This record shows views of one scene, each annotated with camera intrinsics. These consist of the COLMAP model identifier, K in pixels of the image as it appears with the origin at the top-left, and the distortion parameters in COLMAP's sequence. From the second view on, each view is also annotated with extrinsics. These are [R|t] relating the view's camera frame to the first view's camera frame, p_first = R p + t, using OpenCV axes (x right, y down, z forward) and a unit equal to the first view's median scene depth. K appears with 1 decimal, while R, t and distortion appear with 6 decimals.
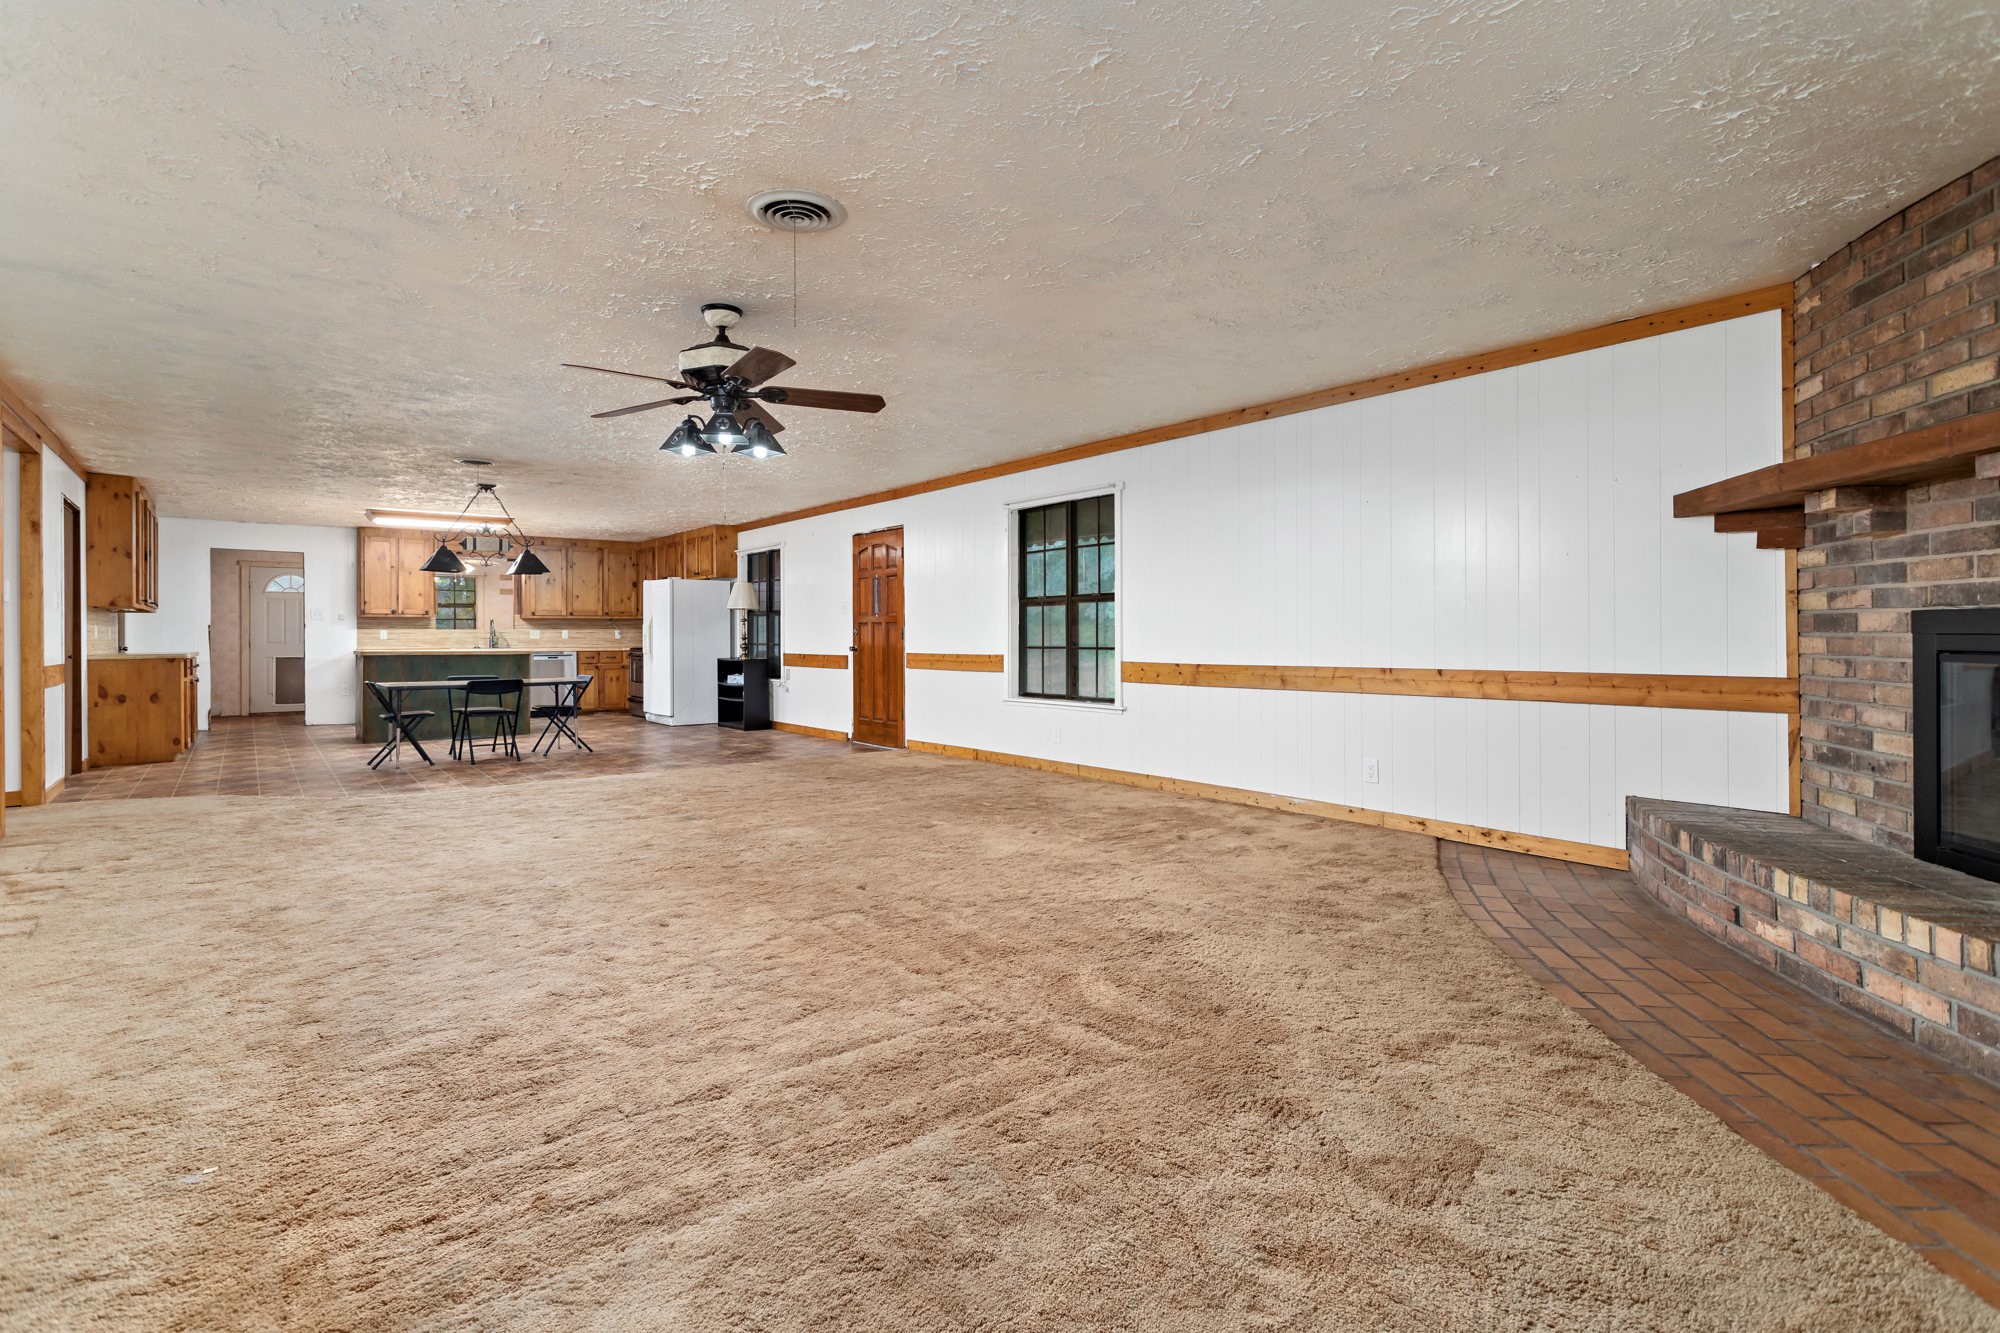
lens RADIAL K [[948.3, 0, 998.8], [0, 948.3, 635.6], [0, 0, 1]] dist [0.001029, 0.000523]
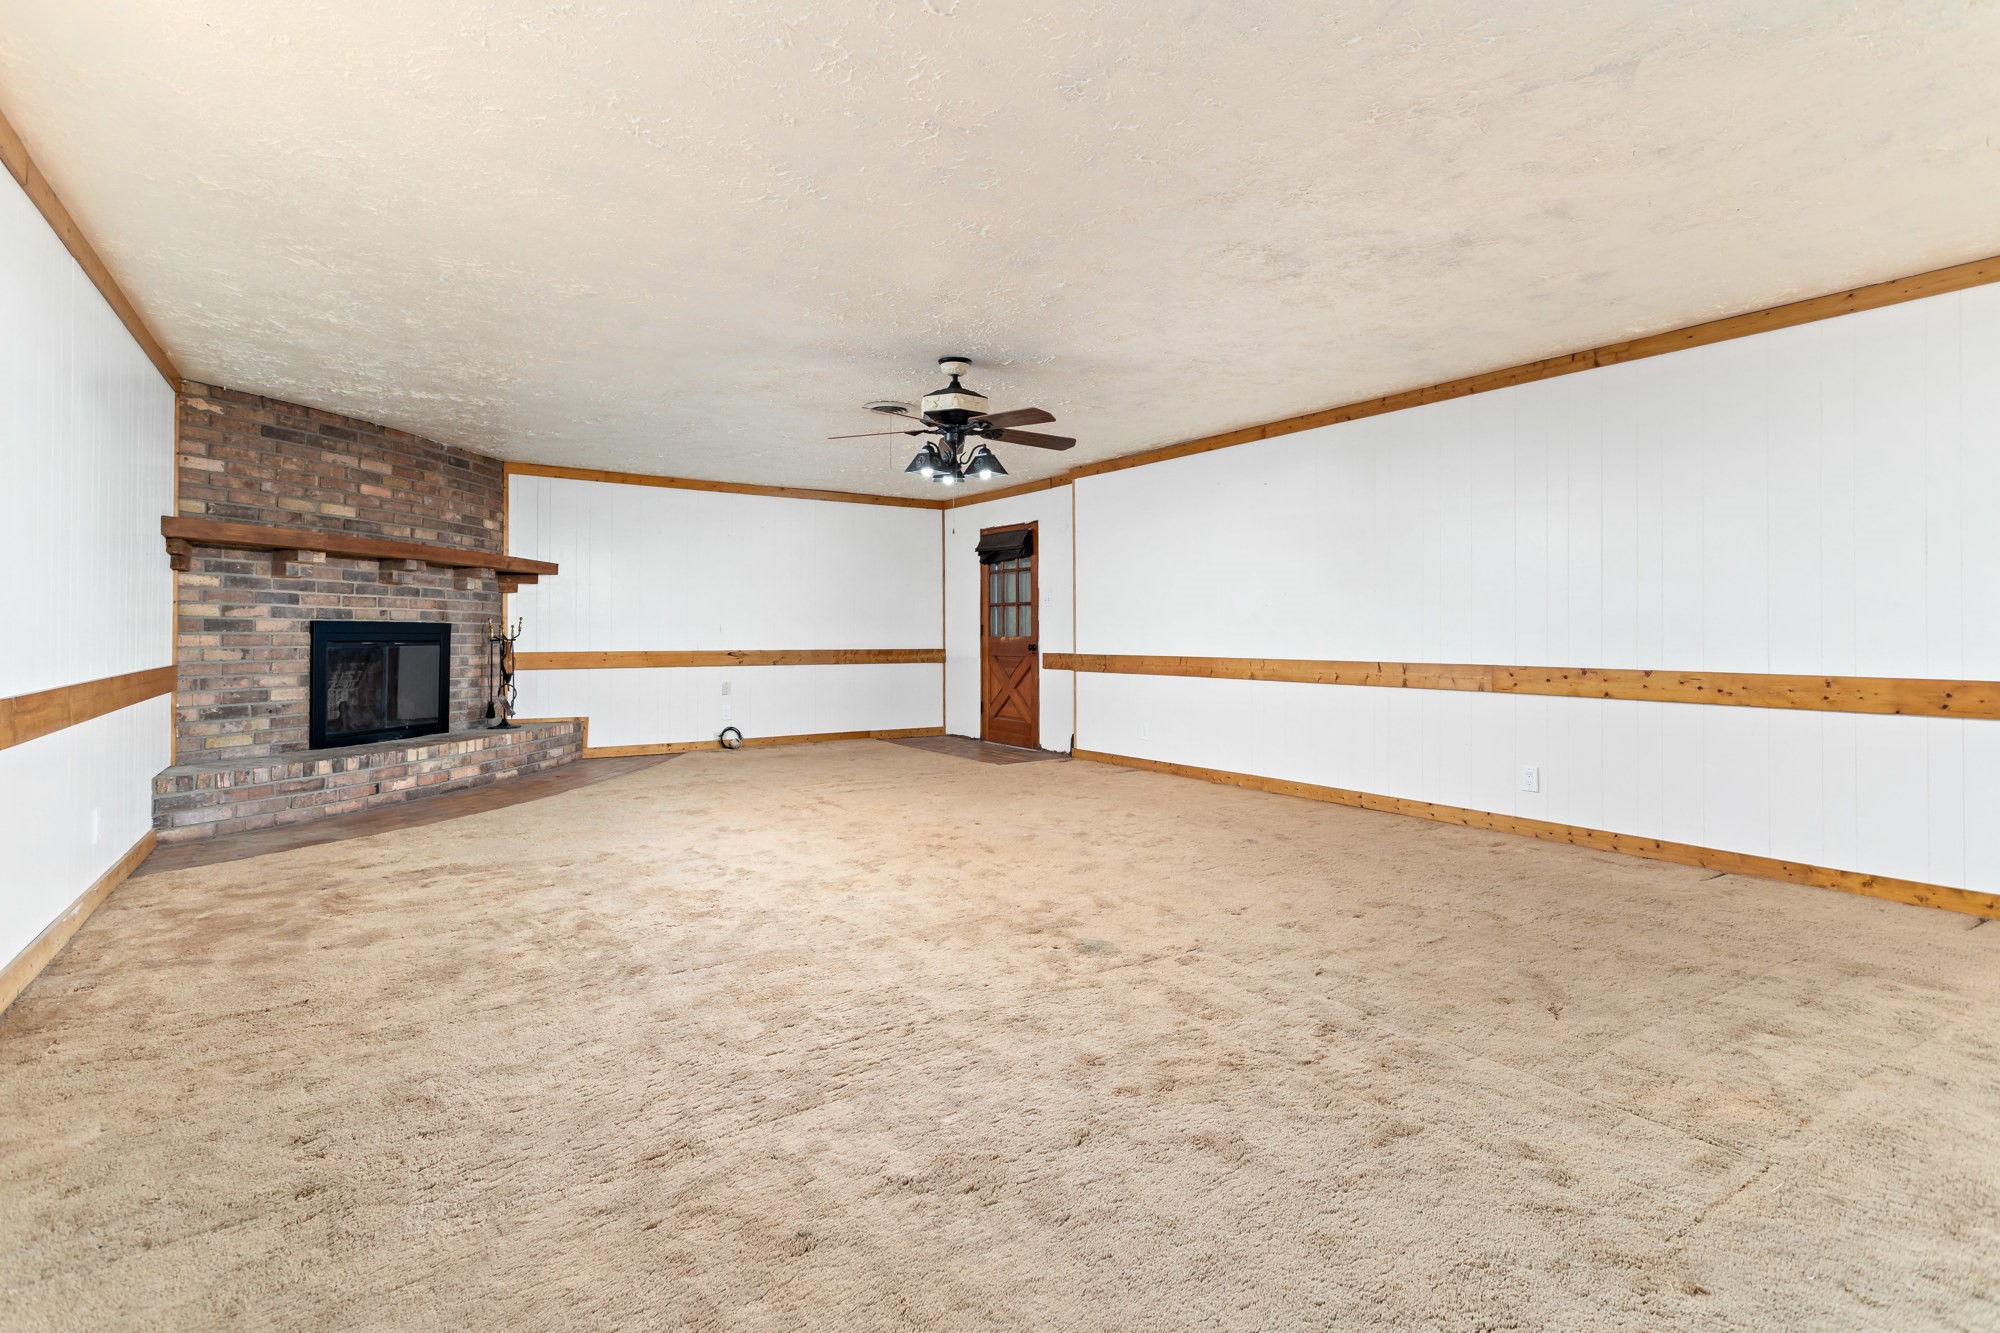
lens RADIAL K [[956.3, 0, 995.3], [0, 956.3, 623.5], [0, 0, 1]] dist [0.002112, 0.000754]
pose [[-0.996908, 0.004585, 0.078437, -0.451944], [0.003794, 0.999940, -0.010233, 0.003698], [-0.078480, -0.009904, -0.996867, 2.288488]]
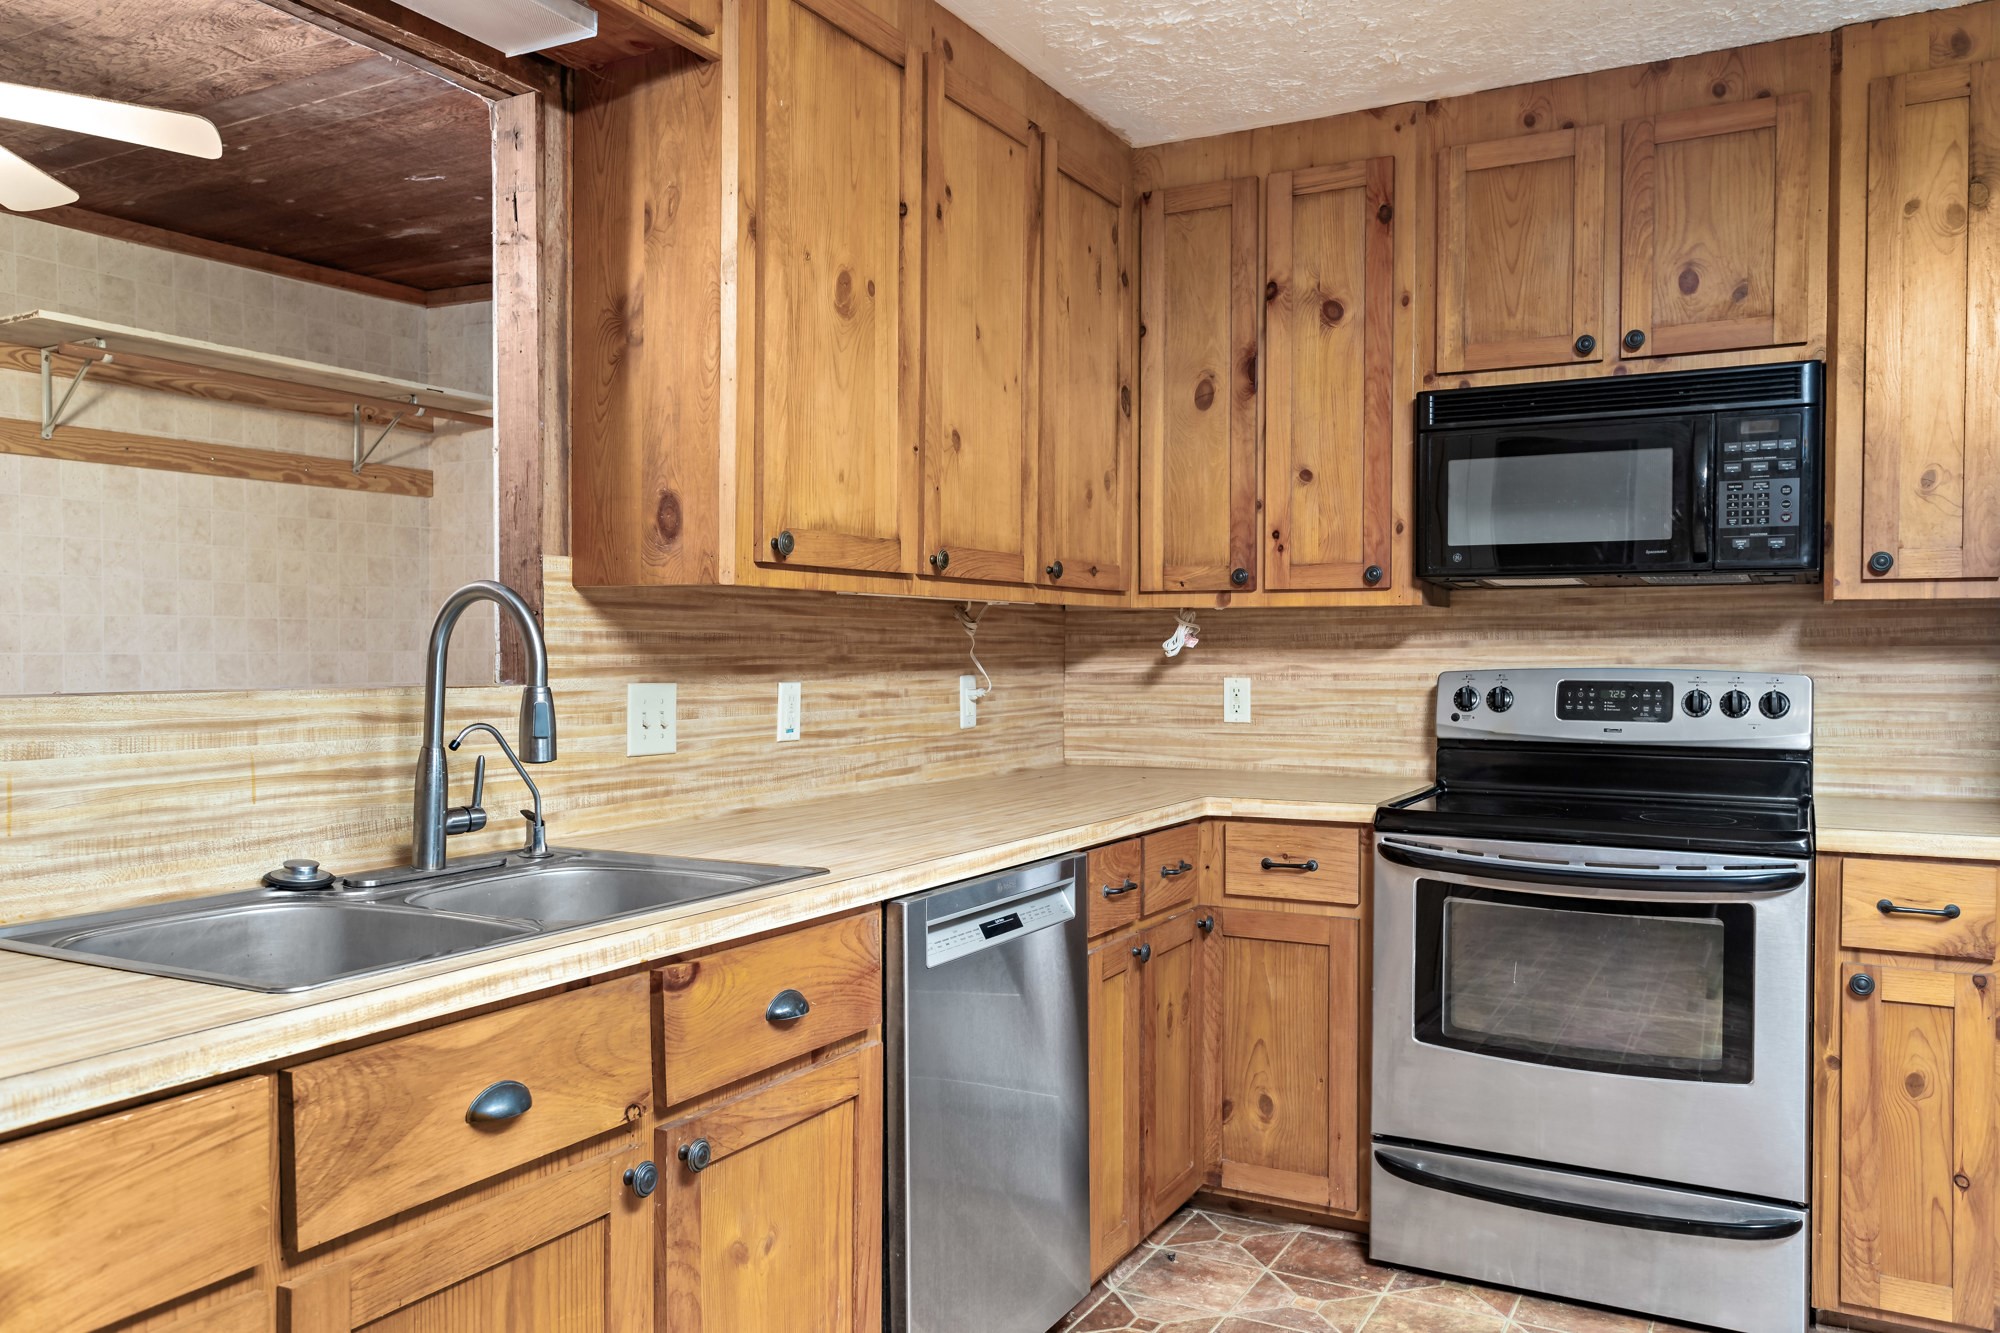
lens RADIAL K [[1483.1, 0, 998.1], [0, 1483.1, 679.3], [0, 0, 1]] dist [0.006054, 0.000802]
pose [[0.920953, -0.001729, 0.389669, -1.848637], [-0.005292, 0.999842, 0.016945, -0.036070], [-0.389637, -0.017668, 0.920799, 2.827463]]
